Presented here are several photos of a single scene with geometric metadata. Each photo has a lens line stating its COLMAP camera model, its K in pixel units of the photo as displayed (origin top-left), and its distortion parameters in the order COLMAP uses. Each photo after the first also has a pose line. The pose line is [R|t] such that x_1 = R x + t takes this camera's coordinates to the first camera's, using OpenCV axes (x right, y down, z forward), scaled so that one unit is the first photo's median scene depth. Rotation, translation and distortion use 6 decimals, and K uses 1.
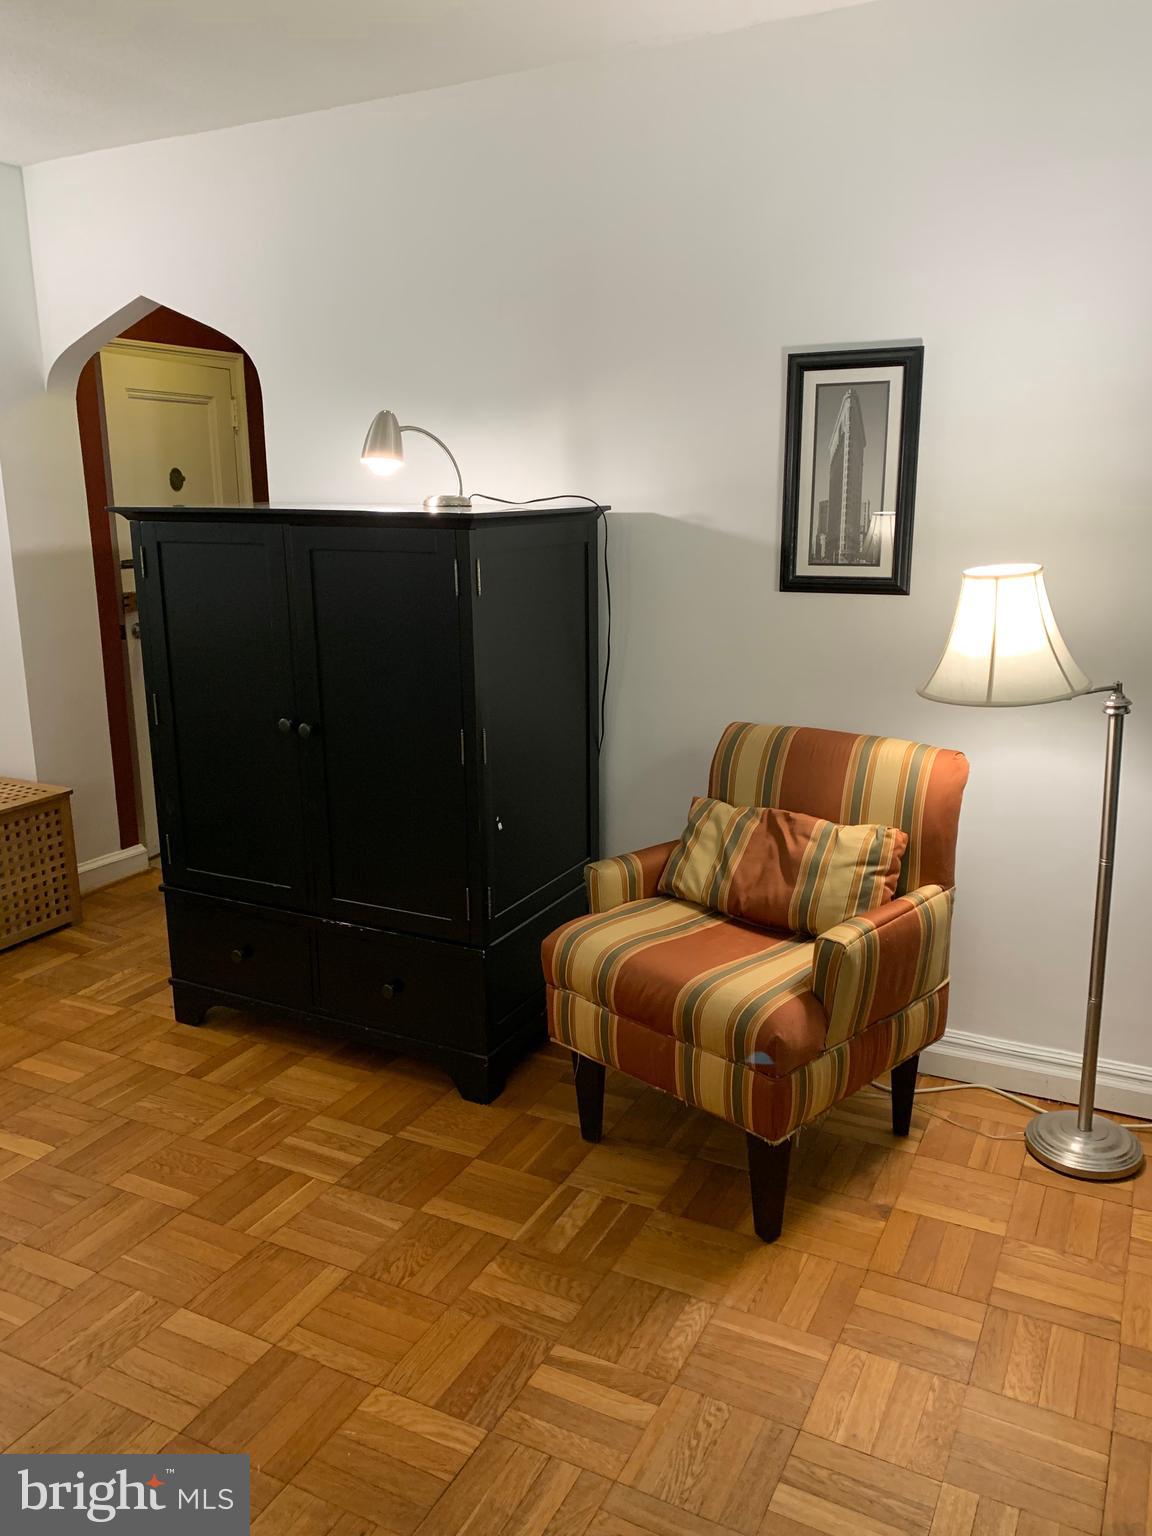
lens RADIAL K [[1176.6, 0, 563.6], [0, 1176.6, 757.9], [0, 0, 1]] dist [0.083392, -0.084190]
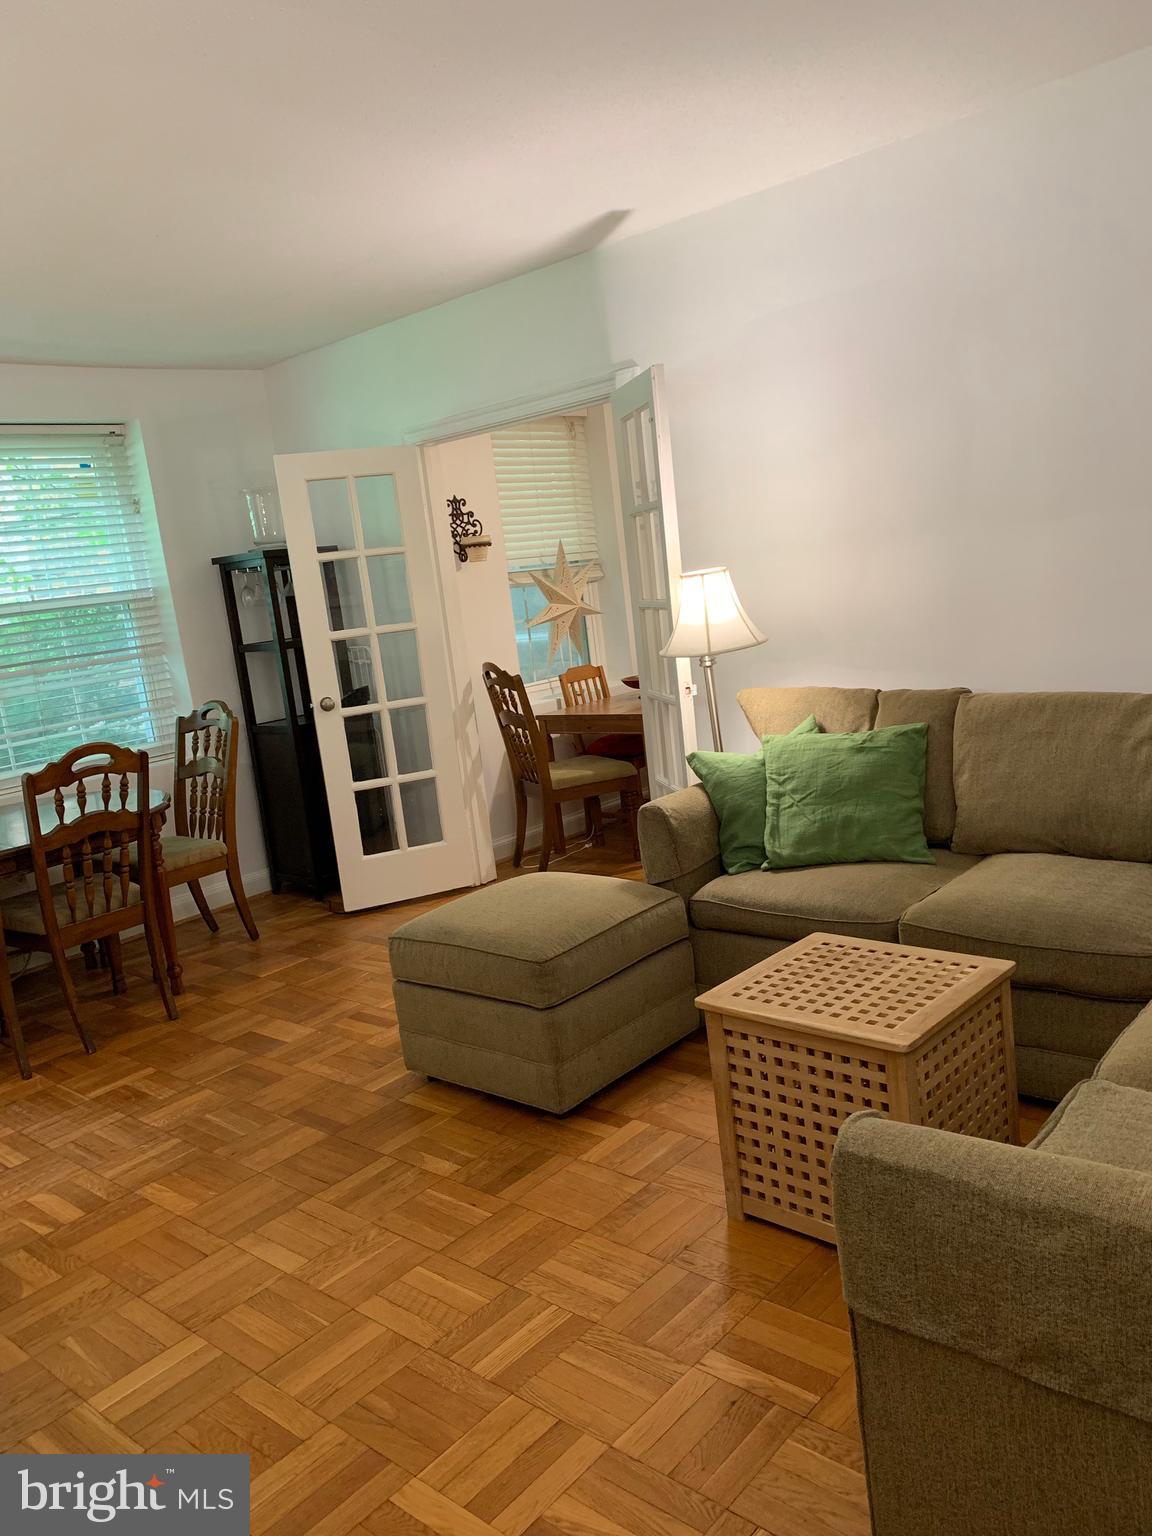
lens RADIAL K [[1187.1, 0, 561.0], [0, 1187.1, 758.8], [0, 0, 1]] dist [0.050069, -0.036079]
pose [[-0.961514, 0.092237, 0.258811, -0.852342], [0.182557, 0.918445, 0.350901, -0.328222], [-0.205337, 0.384645, -0.899936, 1.672349]]
